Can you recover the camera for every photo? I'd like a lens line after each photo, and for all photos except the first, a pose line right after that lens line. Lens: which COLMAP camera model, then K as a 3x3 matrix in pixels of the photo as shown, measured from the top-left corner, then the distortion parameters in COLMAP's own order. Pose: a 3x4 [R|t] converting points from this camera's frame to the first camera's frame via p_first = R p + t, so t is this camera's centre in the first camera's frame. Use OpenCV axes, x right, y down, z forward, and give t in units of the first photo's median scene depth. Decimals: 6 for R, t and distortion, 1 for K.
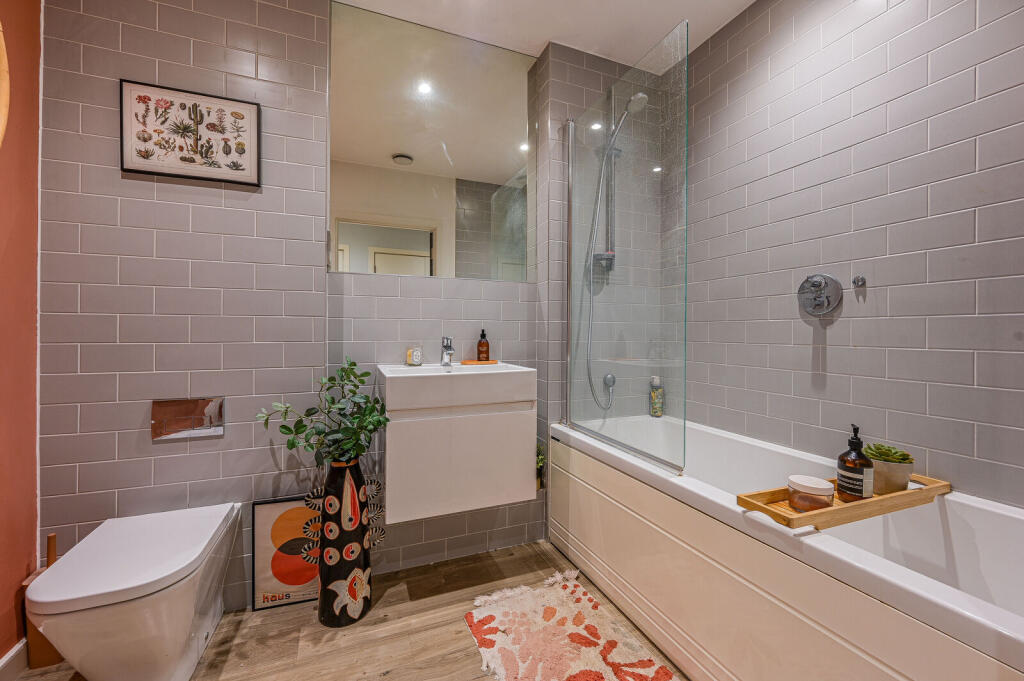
lens RADIAL K [[410.6, 0, 513.7], [0, 410.6, 333.6], [0, 0, 1]] dist [0.002600, 0.000047]
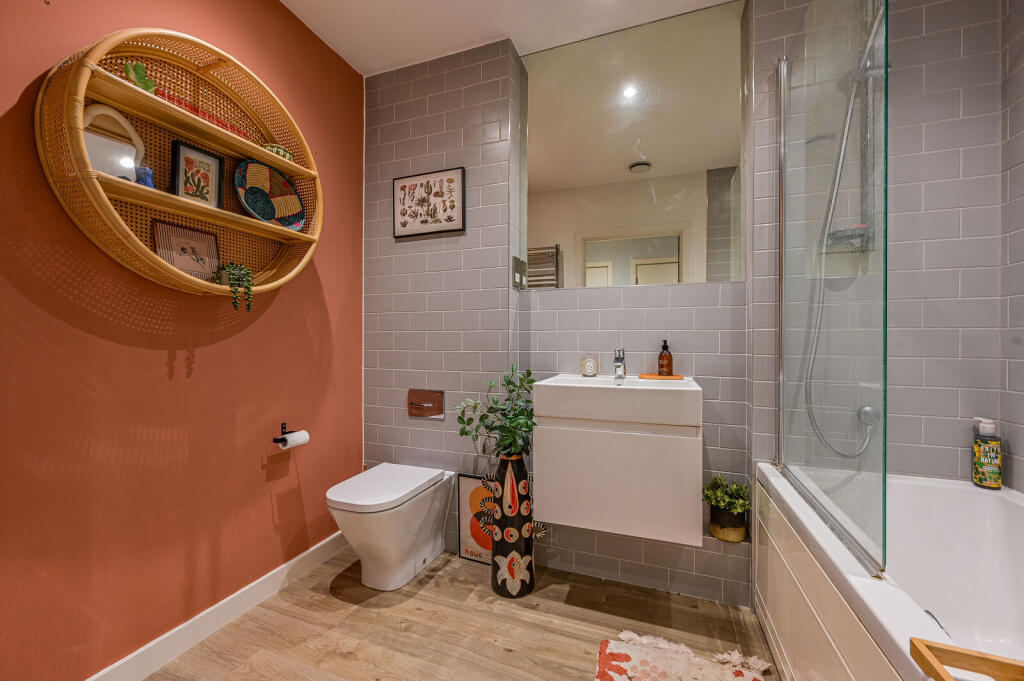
lens RADIAL K [[410.6, 0, 512.2], [0, 410.6, 344.2], [0, 0, 1]] dist [0.002600, 0.000047]
pose [[0.733299, 0.002339, -0.679902, 0.376886], [-0.003407, 0.999994, -0.000234, -0.000659], [0.679898, 0.002488, 0.733303, 0.159489]]
